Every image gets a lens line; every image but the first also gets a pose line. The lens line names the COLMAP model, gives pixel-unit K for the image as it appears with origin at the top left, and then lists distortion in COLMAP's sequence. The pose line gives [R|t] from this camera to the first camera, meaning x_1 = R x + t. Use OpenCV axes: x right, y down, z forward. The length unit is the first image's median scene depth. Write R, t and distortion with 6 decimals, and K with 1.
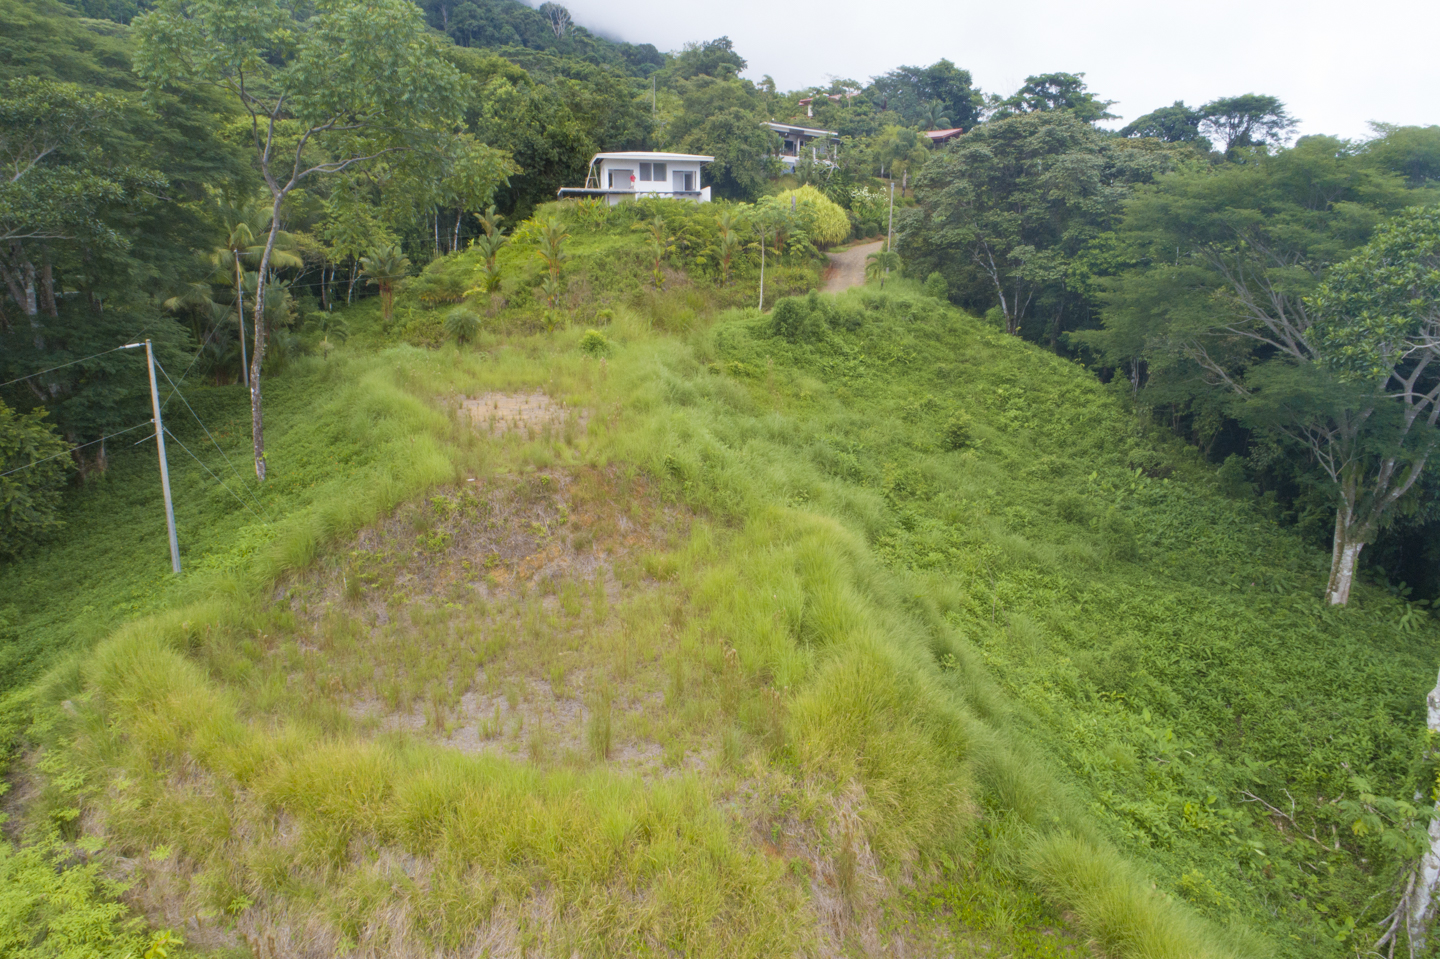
lens RADIAL K [[966.7, 0, 720.0], [0, 966.7, 479.5], [0, 0, 1]] dist [-0.004758, 0.000019]
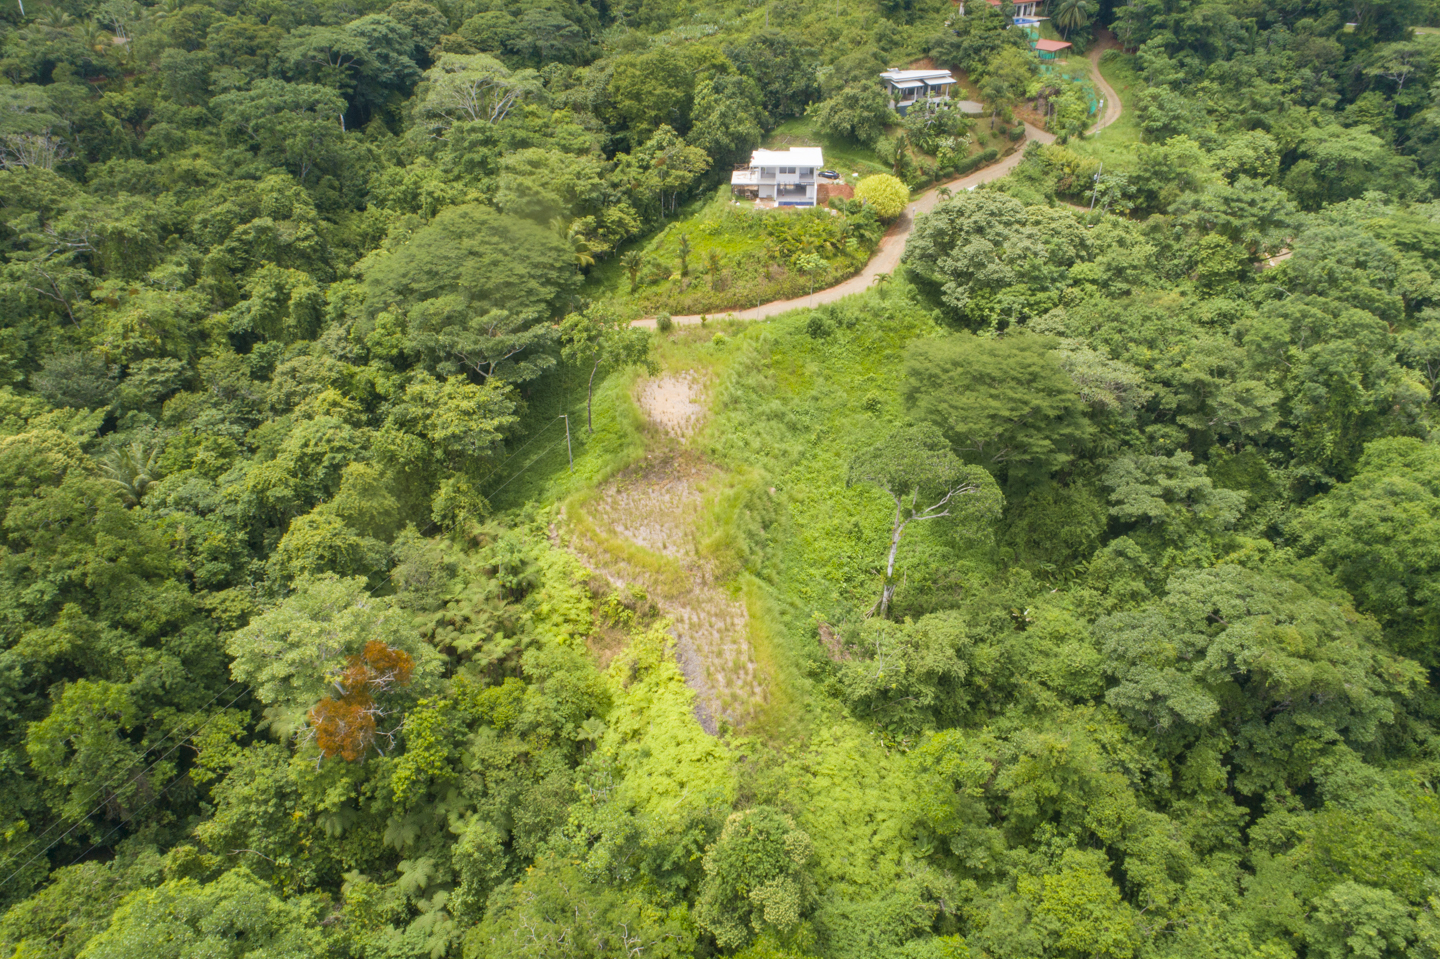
lens RADIAL K [[966.7, 0, 720.0], [0, 966.7, 479.5], [0, 0, 1]] dist [-0.004758, 0.000019]
pose [[0.965242, 0.130097, -0.226677, 0.346942], [-0.045907, 0.938217, 0.342988, -0.496437], [0.257294, -0.320661, 0.911579, -0.941777]]
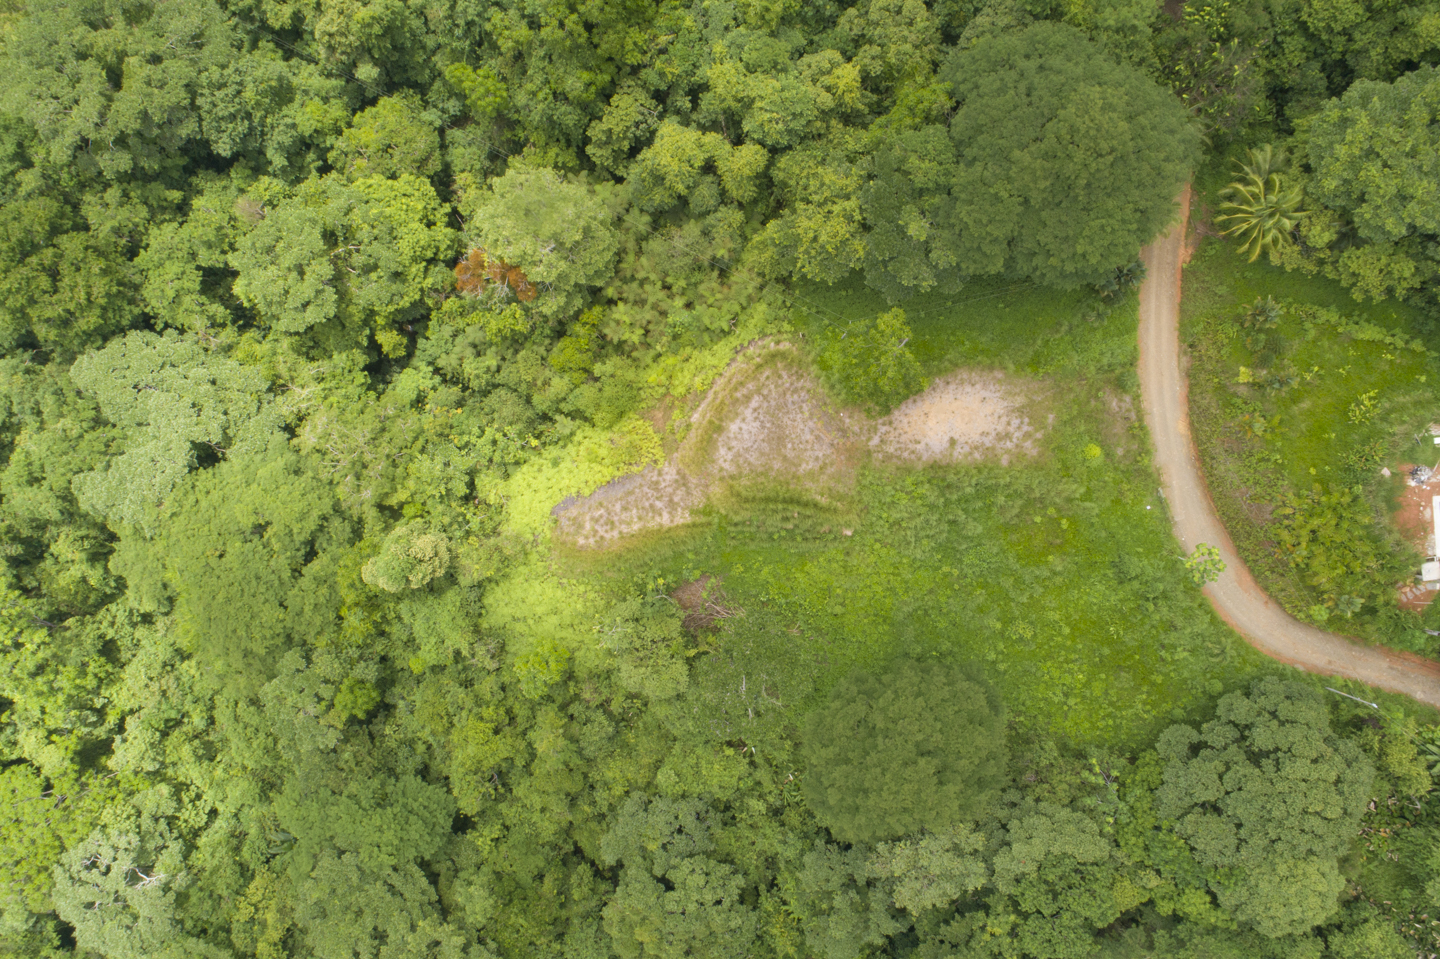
lens RADIAL K [[966.7, 0, 720.0], [0, 966.7, 479.5], [0, 0, 1]] dist [-0.004758, 0.000019]
pose [[-0.140998, 0.989999, -0.004569, 0.026636], [-0.214193, -0.026000, 0.976445, -1.487724], [0.966561, 0.138655, 0.215717, -0.077975]]
